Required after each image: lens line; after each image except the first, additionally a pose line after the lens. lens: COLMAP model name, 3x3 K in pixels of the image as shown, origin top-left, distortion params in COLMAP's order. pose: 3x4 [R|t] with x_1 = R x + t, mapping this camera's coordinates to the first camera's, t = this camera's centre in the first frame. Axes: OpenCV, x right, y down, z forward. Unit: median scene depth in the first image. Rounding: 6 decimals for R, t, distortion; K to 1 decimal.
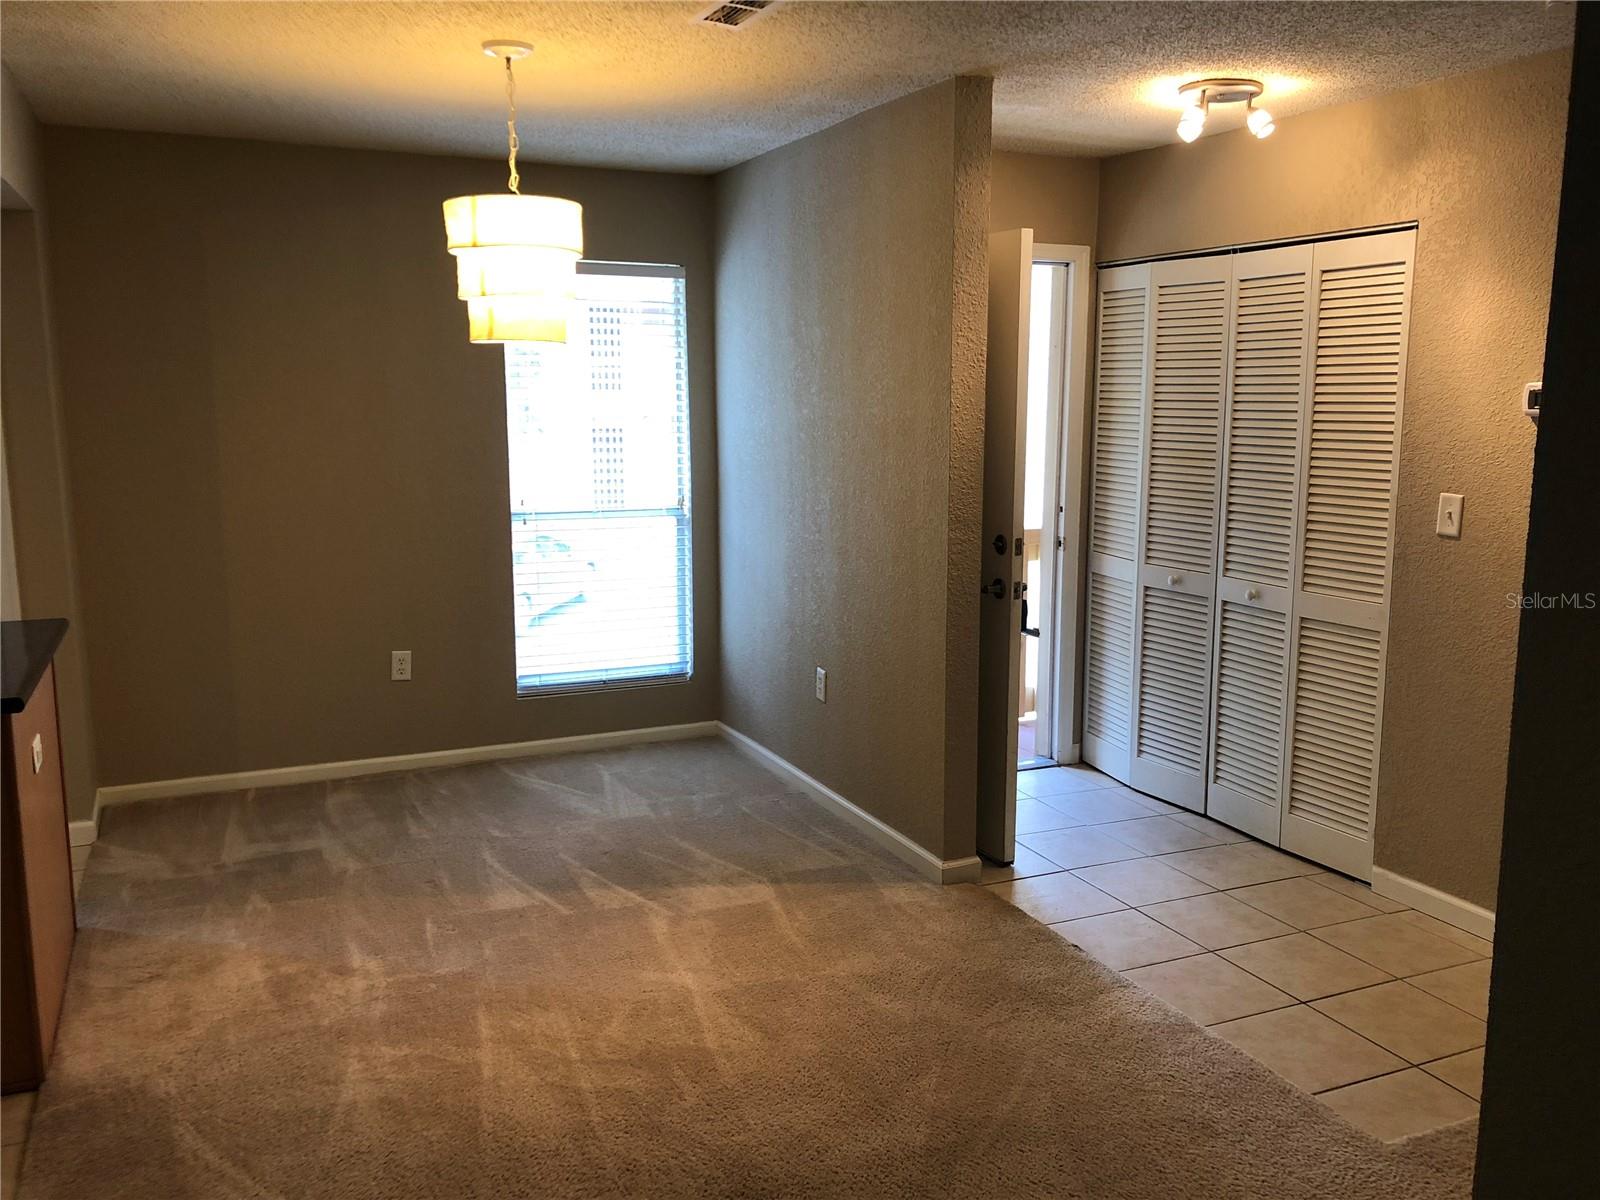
lens RADIAL K [[1289.6, 0, 835.0], [0, 1289.6, 582.6], [0, 0, 1]] dist [-0.000307, 0.001221]
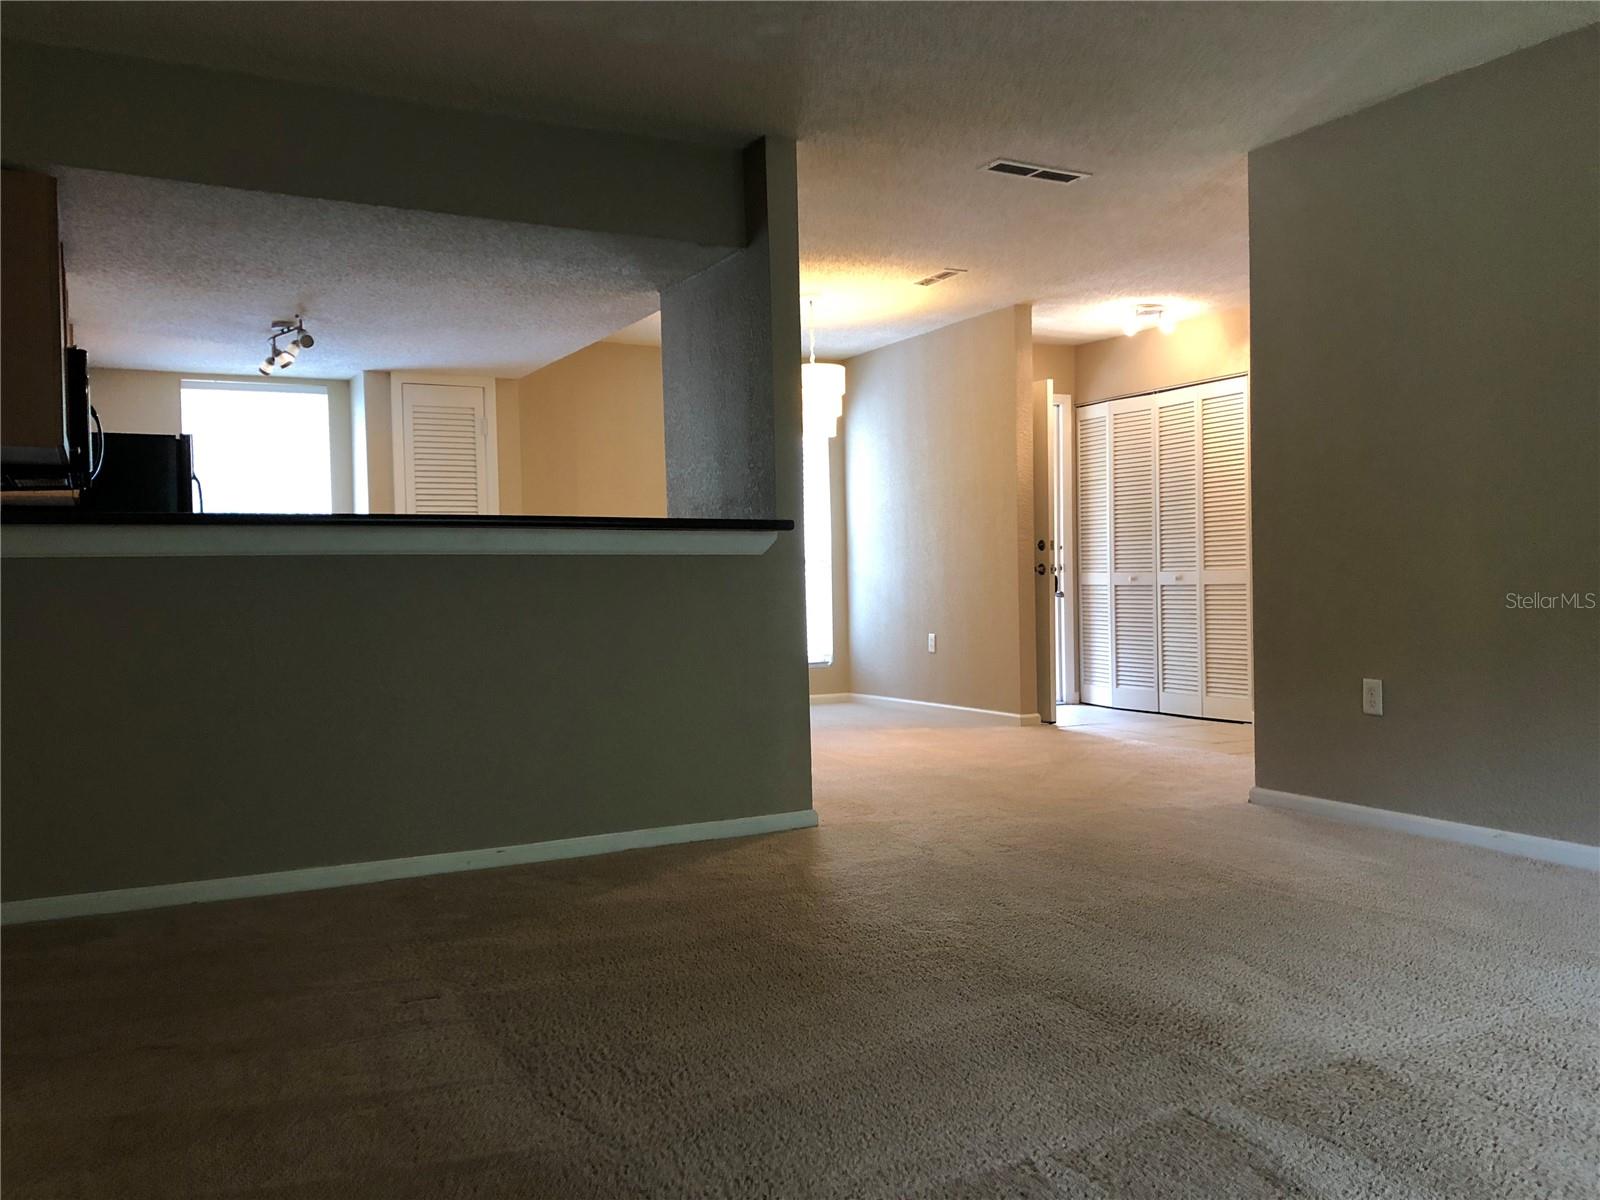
lens RADIAL K [[1289.6, 0, 797.6], [0, 1289.6, 603.2], [0, 0, 1]] dist [-0.000307, 0.001221]
pose [[0.999101, -0.023149, 0.035517, -0.263717], [0.027699, 0.990661, -0.133503, 0.263825], [-0.032095, 0.134366, 0.990412, -0.740653]]
